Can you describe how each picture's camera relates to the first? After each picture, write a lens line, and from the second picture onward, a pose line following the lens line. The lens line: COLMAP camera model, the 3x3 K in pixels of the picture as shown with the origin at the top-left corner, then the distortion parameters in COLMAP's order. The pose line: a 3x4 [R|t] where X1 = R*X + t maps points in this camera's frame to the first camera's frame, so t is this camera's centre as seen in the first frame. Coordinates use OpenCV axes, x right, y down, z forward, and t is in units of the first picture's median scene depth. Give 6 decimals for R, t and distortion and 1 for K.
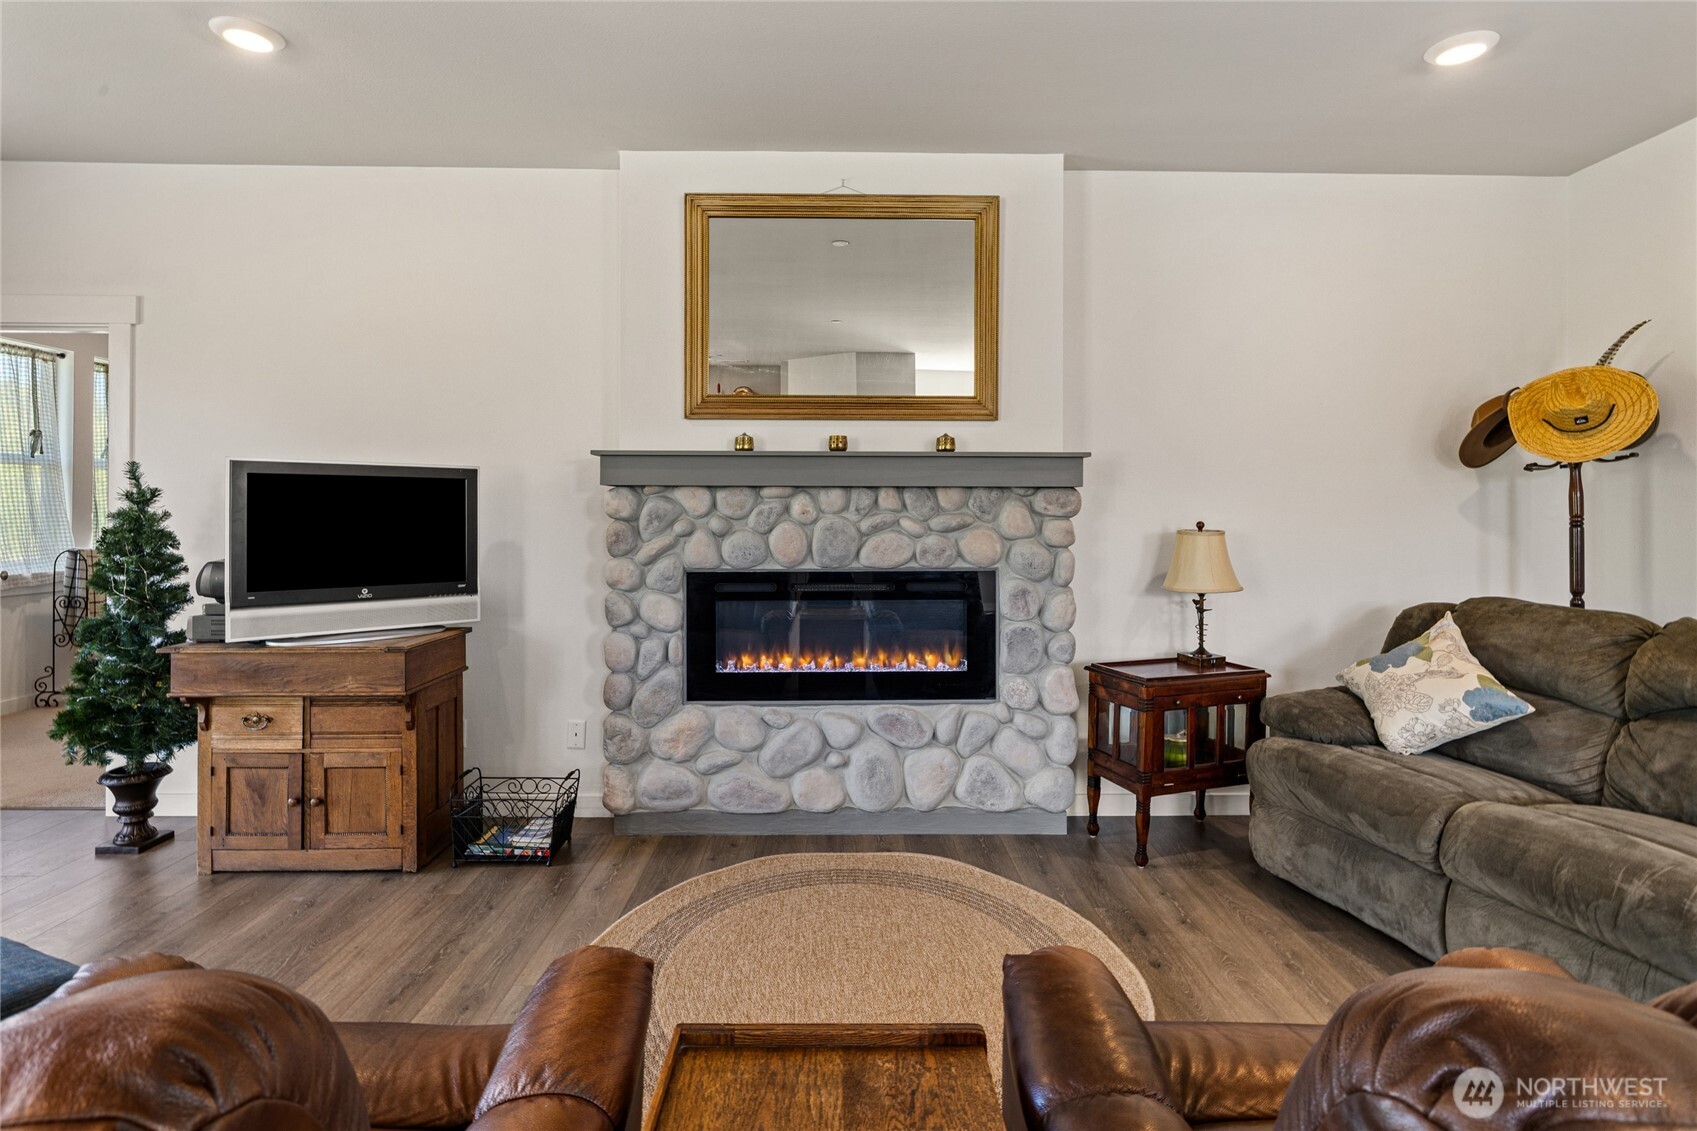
lens RADIAL K [[839.7, 0, 847.5], [0, 839.7, 540.5], [0, 0, 1]] dist [-0.000242, 0.000509]
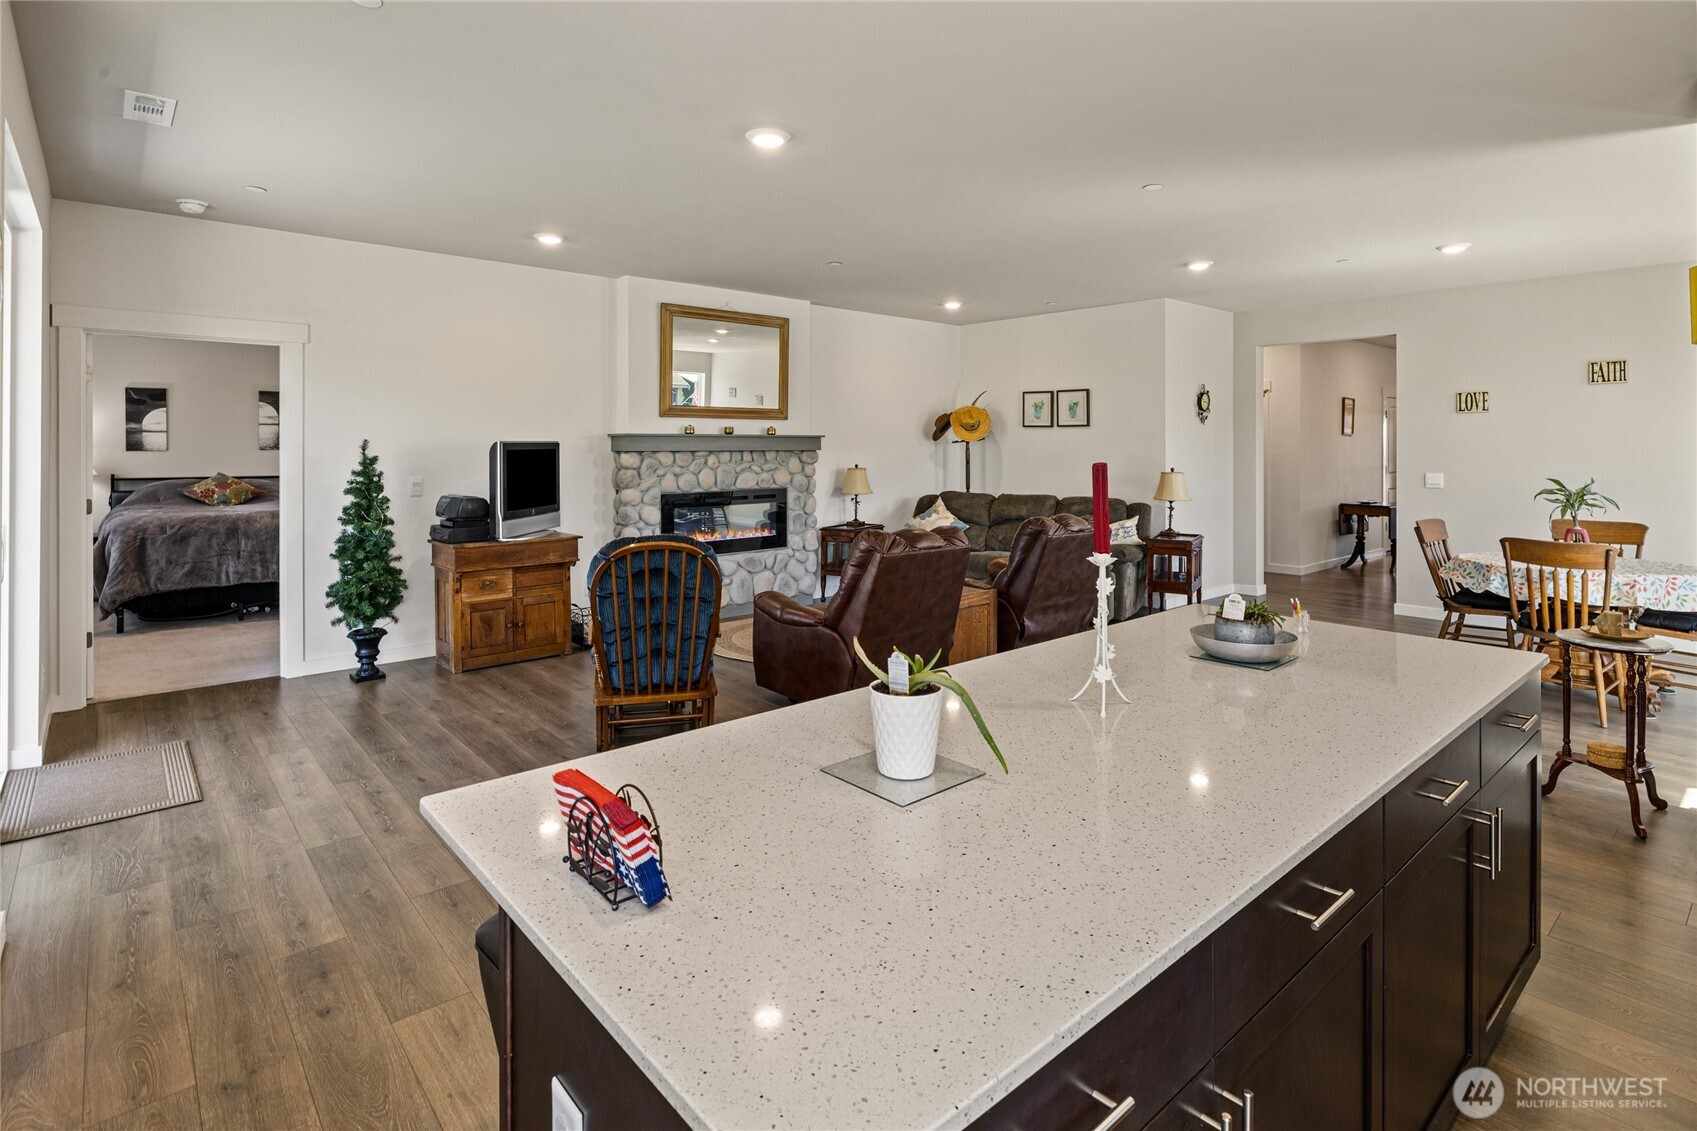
lens RADIAL K [[839.7, 0, 847.5], [0, 839.7, 540.5], [0, 0, 1]] dist [-0.000242, 0.000509]
pose [[0.763408, -0.076346, 0.641389, -1.140413], [0.020482, 0.995352, 0.094101, -0.032502], [-0.645592, -0.058700, 0.761423, -0.798798]]
